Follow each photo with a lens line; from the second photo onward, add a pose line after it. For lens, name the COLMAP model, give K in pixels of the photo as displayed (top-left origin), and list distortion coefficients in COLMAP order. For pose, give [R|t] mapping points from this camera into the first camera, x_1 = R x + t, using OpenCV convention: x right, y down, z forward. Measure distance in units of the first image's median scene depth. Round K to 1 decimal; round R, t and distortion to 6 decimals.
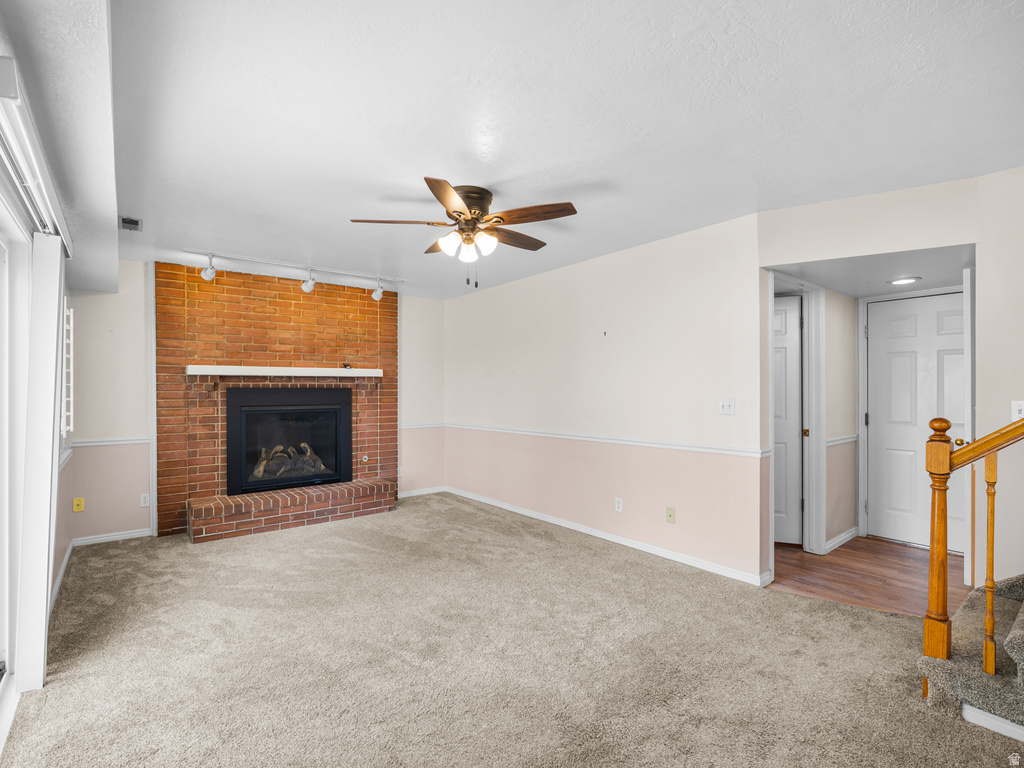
lens RADIAL K [[491.6, 0, 511.9], [0, 491.6, 392.3], [0, 0, 1]] dist [-0.008293, -0.000866]
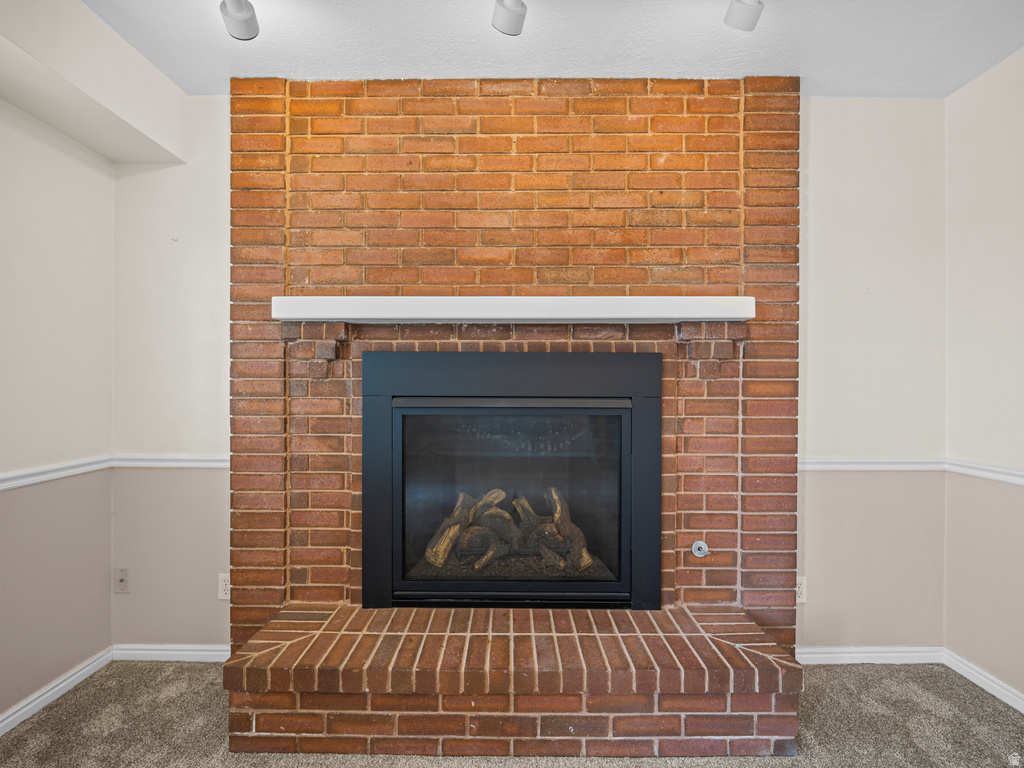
lens RADIAL K [[489.3, 0, 511.1], [0, 489.3, 386.4], [0, 0, 1]] dist [-0.008512, -0.001424]
pose [[0.780015, 0.005393, -0.625737, -0.204892], [-0.008877, 0.999958, -0.002447, 0.019399], [0.625698, 0.007463, 0.780030, 0.708217]]
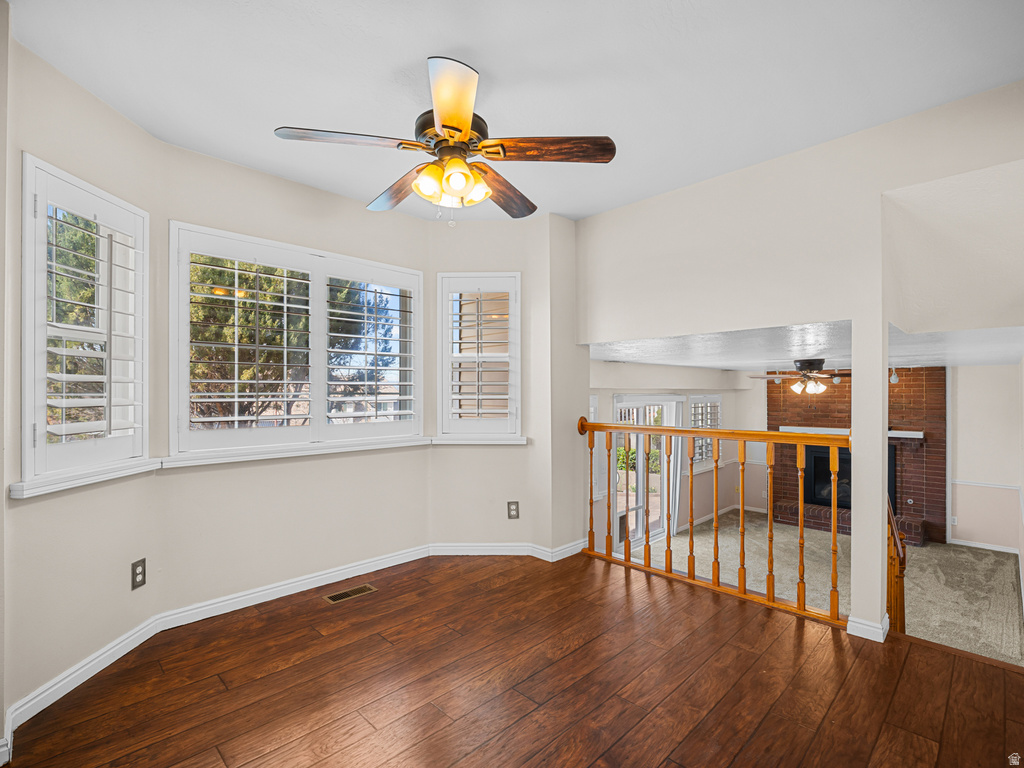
lens RADIAL K [[487.4, 0, 510.2], [0, 487.4, 390.1], [0, 0, 1]] dist [-0.010387, -0.001056]
pose [[0.097100, -0.000450, -0.995275, 0.950447], [-0.004295, 0.999990, -0.000872, -0.165447], [0.995265, 0.004359, 0.097097, -0.172231]]
